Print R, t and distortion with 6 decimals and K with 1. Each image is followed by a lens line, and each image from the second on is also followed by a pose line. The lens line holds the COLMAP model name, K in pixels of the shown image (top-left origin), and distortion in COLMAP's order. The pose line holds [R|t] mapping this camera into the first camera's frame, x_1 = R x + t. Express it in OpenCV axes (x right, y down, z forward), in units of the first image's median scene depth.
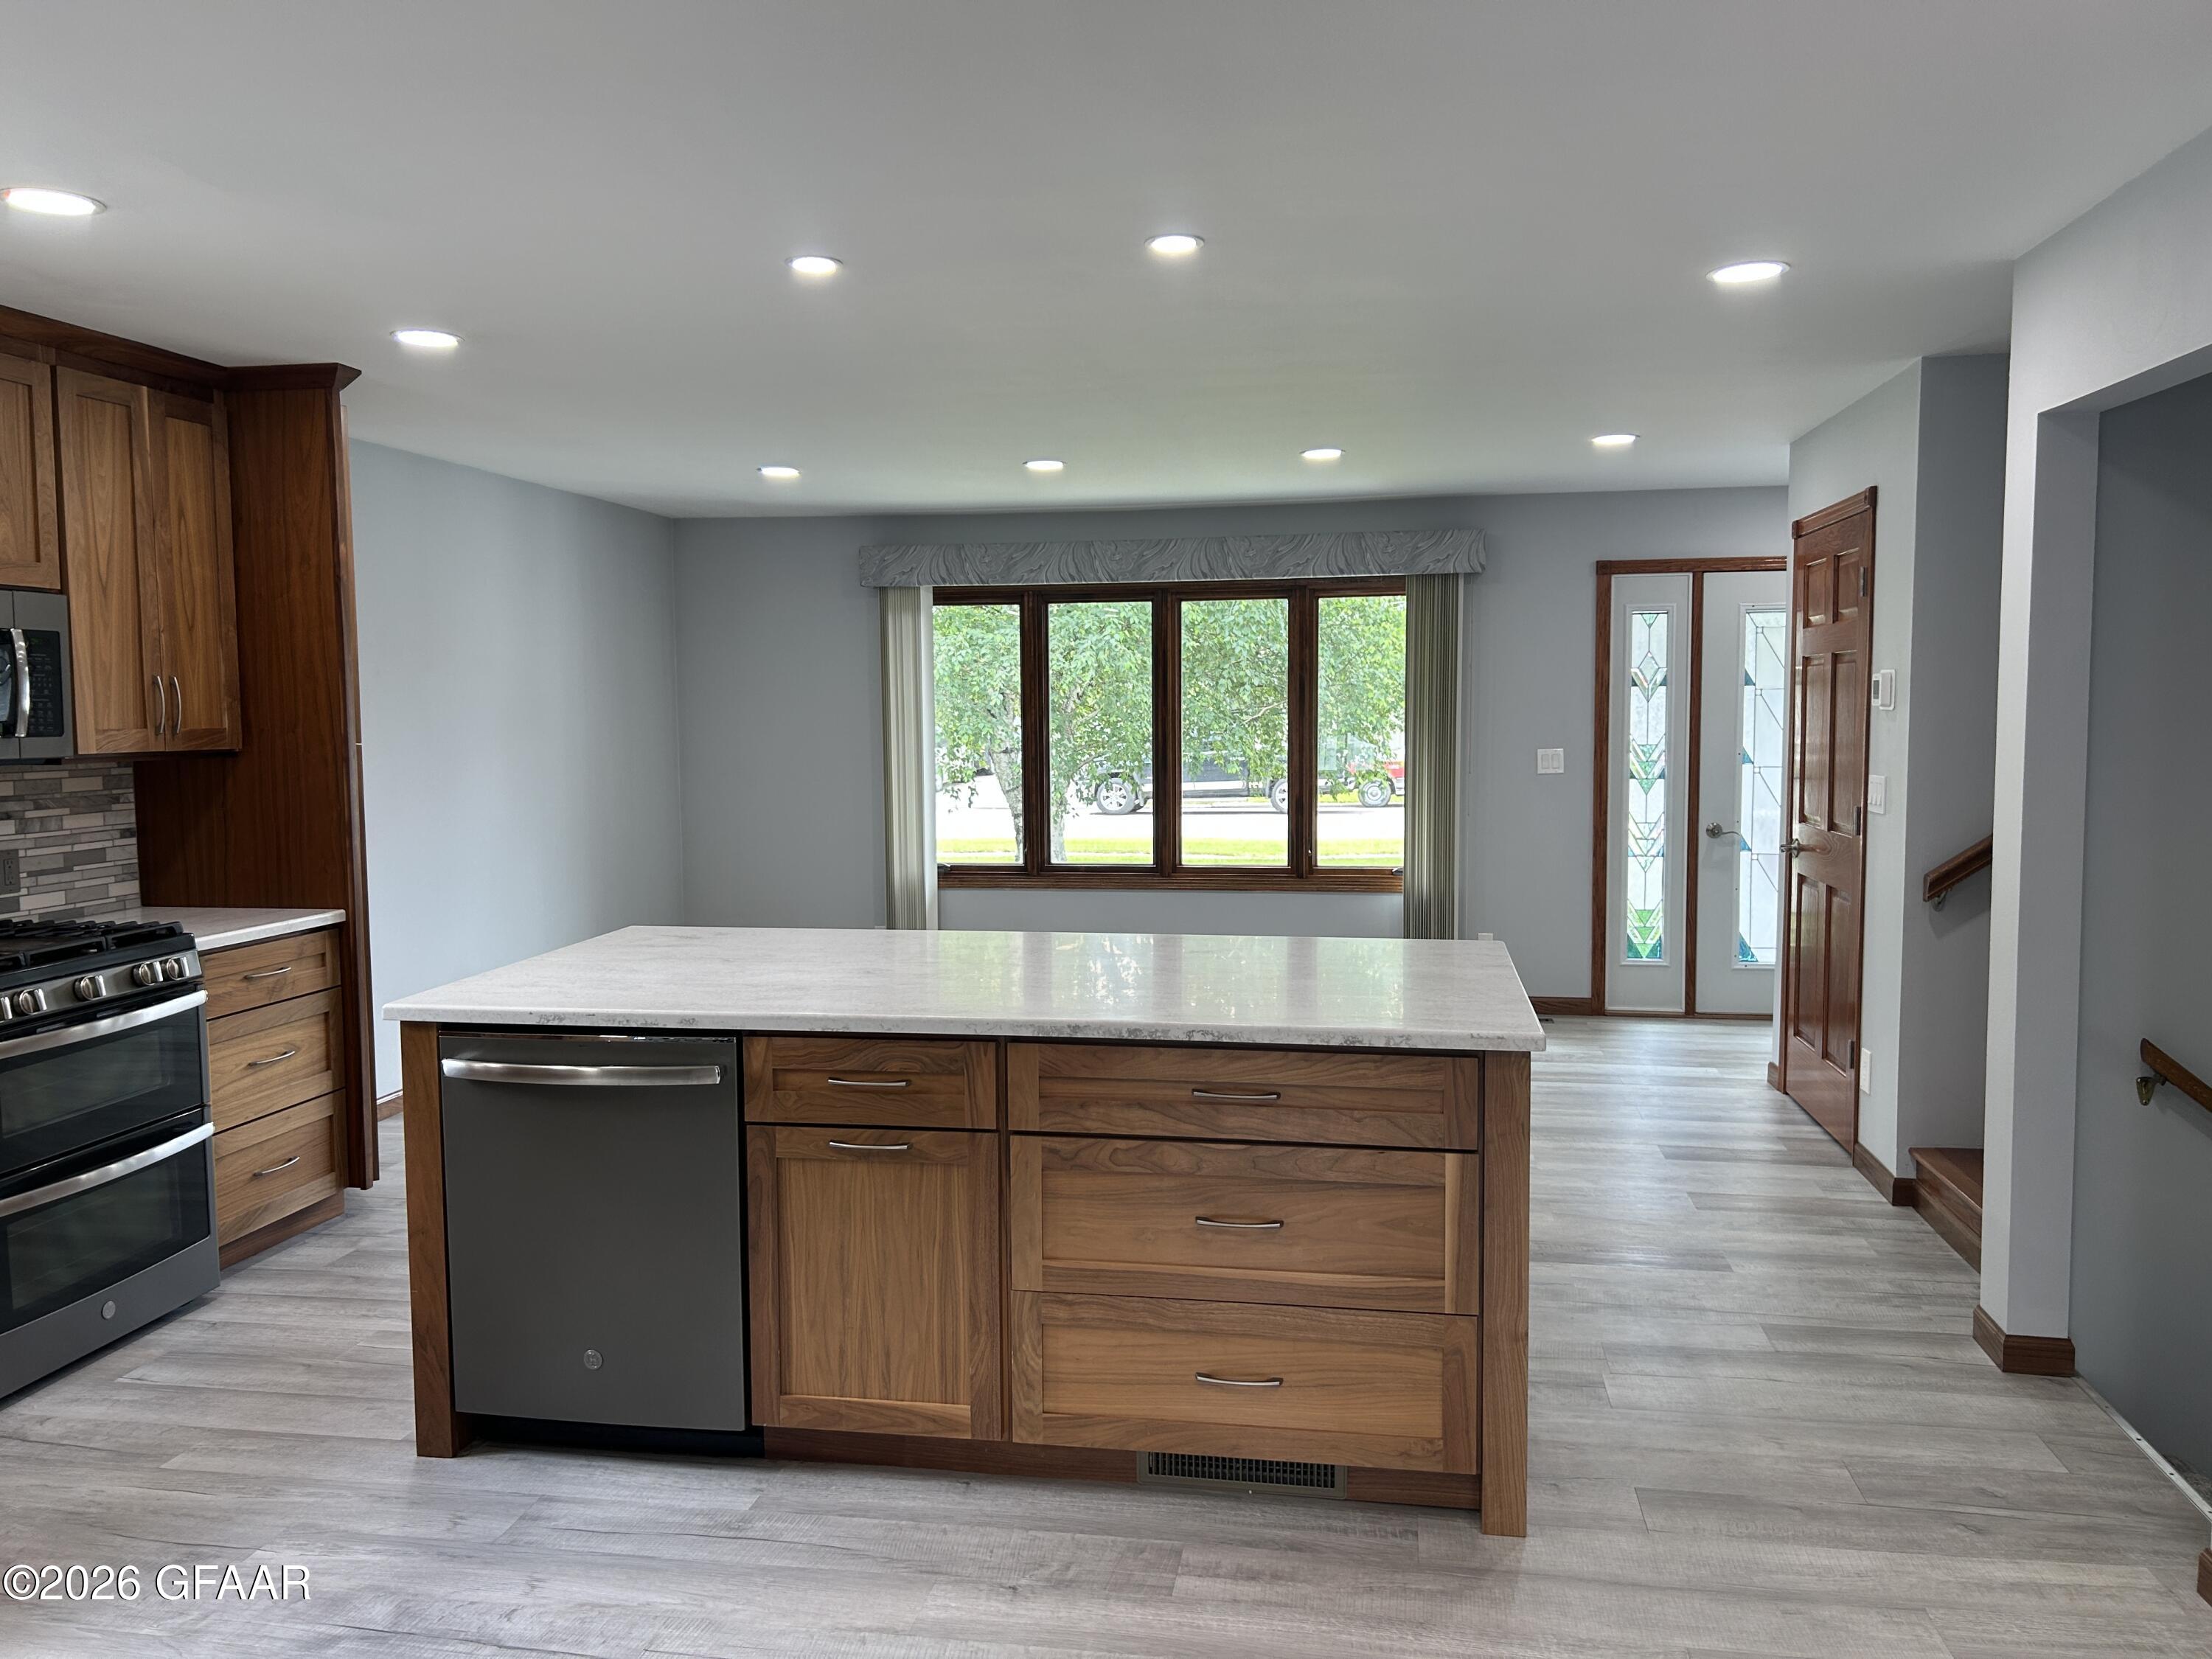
lens RADIAL K [[1664.6, 0, 1108.5], [0, 1664.6, 831.0], [0, 0, 1]] dist [0.041269, 0.001934]
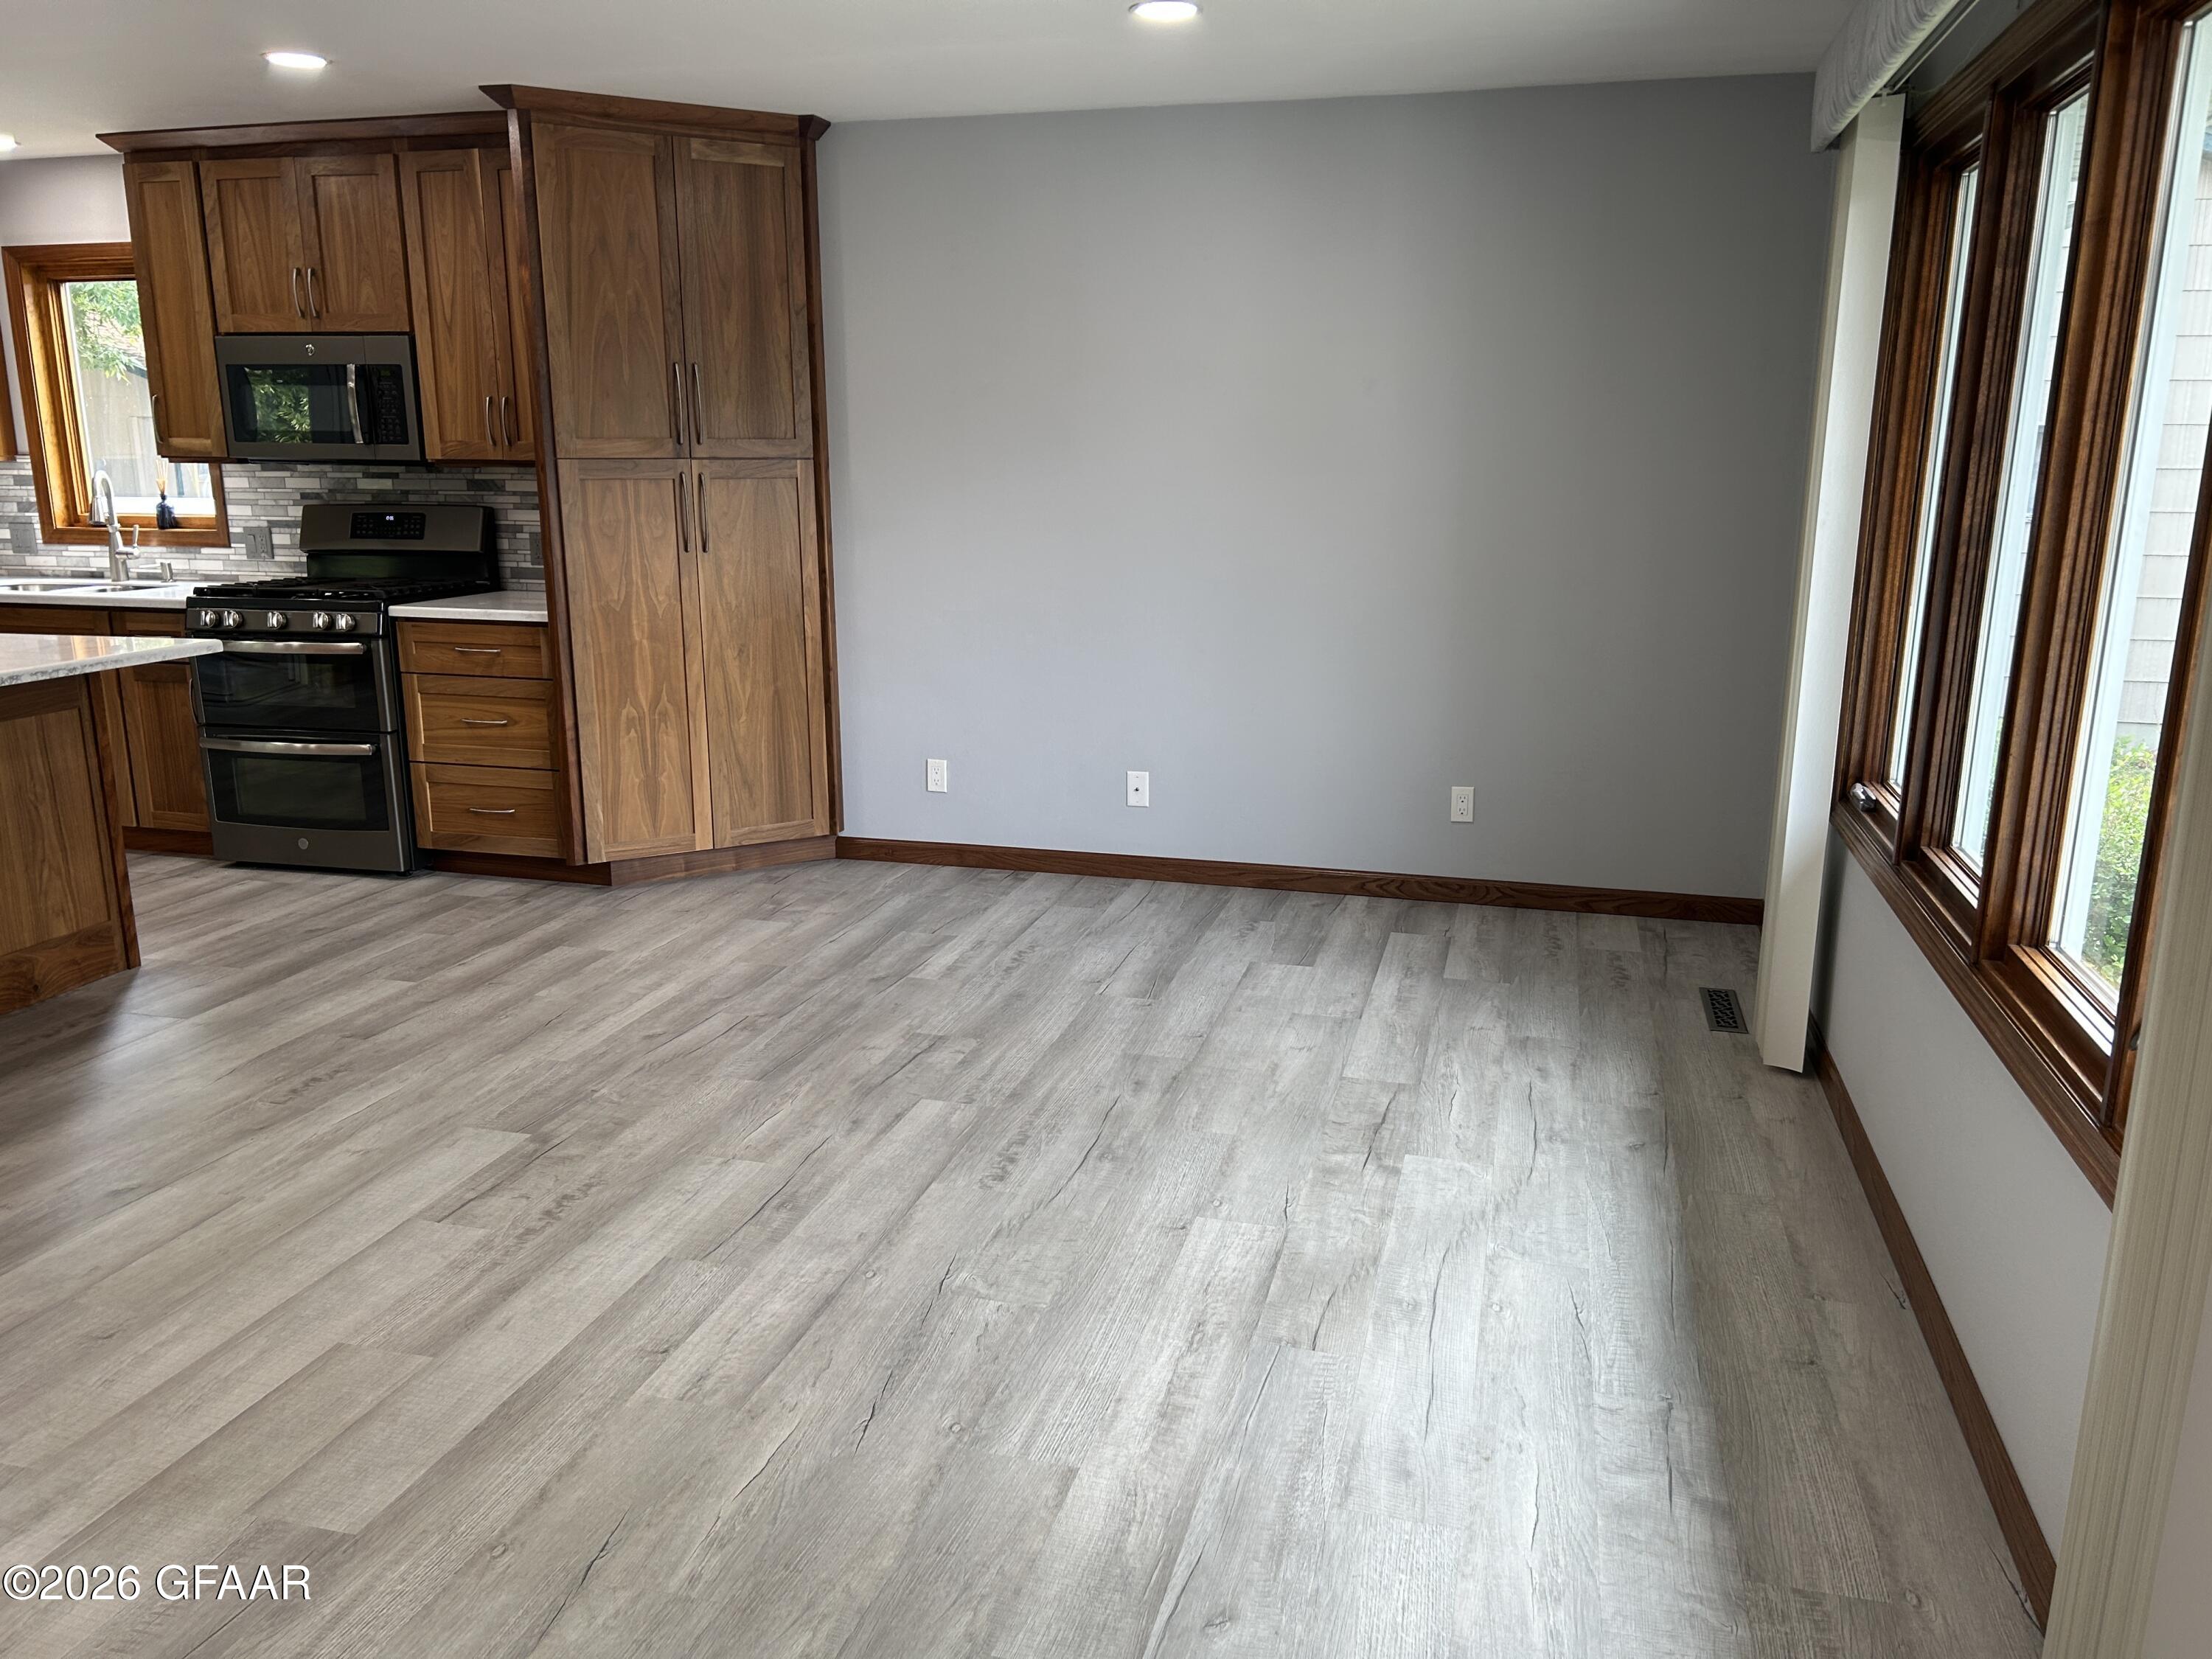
lens RADIAL K [[1664.6, 0, 1111.0], [0, 1664.6, 831.3], [0, 0, 1]] dist [0.041269, 0.001934]
pose [[-0.075570, 0.226253, -0.971133, 0.690851], [-0.082553, 0.969155, 0.232216, -0.110542], [0.993717, 0.097718, -0.054561, 1.602656]]
